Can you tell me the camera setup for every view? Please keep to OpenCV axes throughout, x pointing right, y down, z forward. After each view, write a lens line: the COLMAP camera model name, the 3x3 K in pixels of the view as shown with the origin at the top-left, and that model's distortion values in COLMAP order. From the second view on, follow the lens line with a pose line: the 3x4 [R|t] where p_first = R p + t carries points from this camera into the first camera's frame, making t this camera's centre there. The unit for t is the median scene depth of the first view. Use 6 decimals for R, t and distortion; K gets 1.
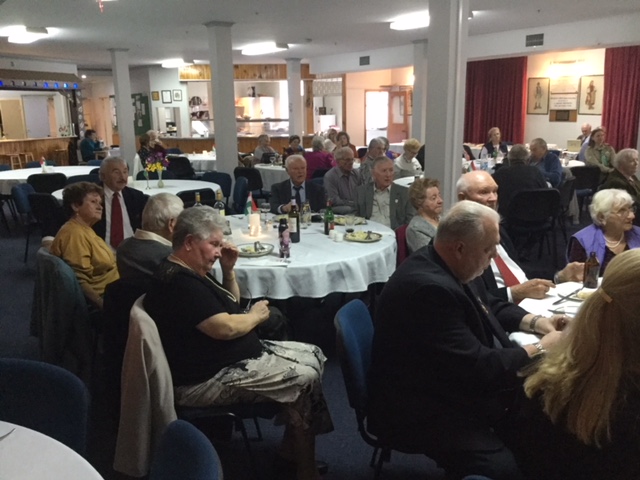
lens RADIAL K [[575.7, 0, 329.6], [0, 575.7, 242.9], [0, 0, 1]] dist [0.086293, -0.166099]
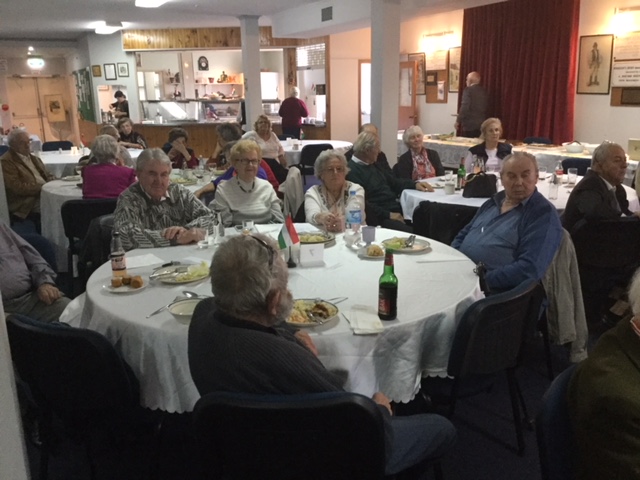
lens RADIAL K [[575.7, 0, 325.9], [0, 575.7, 241.2], [0, 0, 1]] dist [0.086293, -0.166099]
pose [[0.985865, 0.039840, -0.162739, 0.178094], [-0.034652, 0.998800, 0.034599, -0.072742], [0.163922, -0.028470, 0.986062, 0.321940]]
